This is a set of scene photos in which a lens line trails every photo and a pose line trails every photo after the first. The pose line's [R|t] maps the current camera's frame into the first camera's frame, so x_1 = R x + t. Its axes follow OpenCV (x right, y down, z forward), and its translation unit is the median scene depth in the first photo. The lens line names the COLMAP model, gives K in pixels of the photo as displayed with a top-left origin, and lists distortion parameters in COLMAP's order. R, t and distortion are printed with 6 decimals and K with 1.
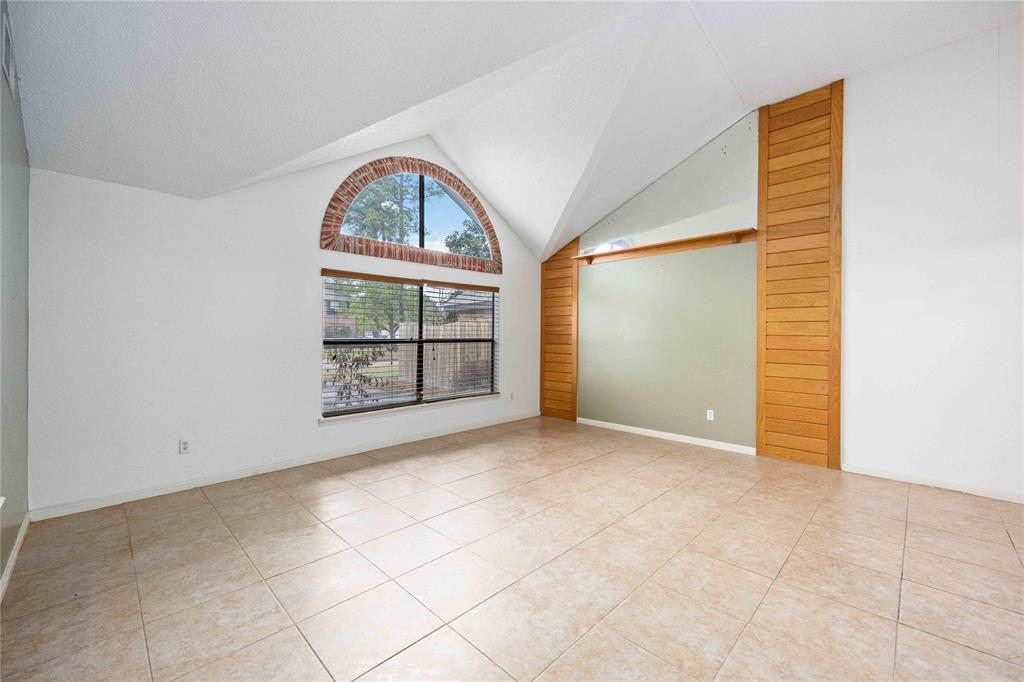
lens RADIAL K [[410.8, 0, 513.3], [0, 410.8, 336.0], [0, 0, 1]] dist [0.000524, 0.000171]
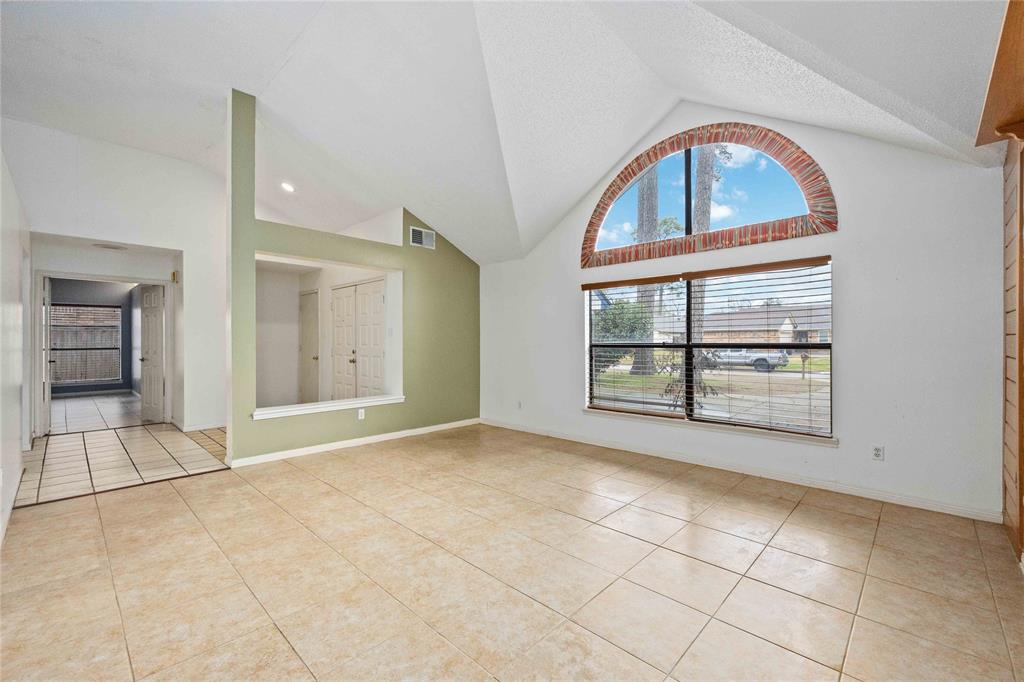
lens RADIAL K [[425.6, 0, 512.0], [0, 425.6, 341.0], [0, 0, 1]] dist [0.003552, 0.000543]
pose [[0.016790, -0.001068, -0.999858, 0.757490], [0.002146, 0.999997, -0.001033, 0.003630], [0.999857, -0.002128, 0.016792, 0.731338]]
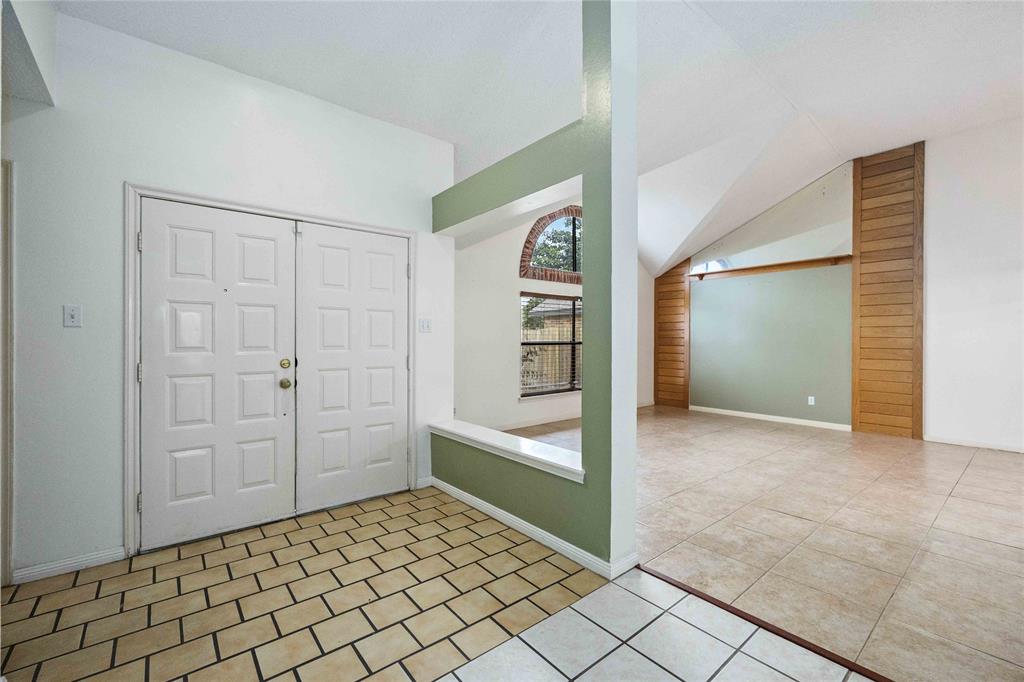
lens RADIAL K [[428.9, 0, 512.0], [0, 428.9, 341.0], [0, 0, 1]] dist [0.000676, -0.000137]
pose [[0.994069, -0.003153, -0.108703, -0.319376], [0.003366, 0.999993, 0.001774, 0.003504], [0.108697, -0.002130, 0.994073, -0.450010]]
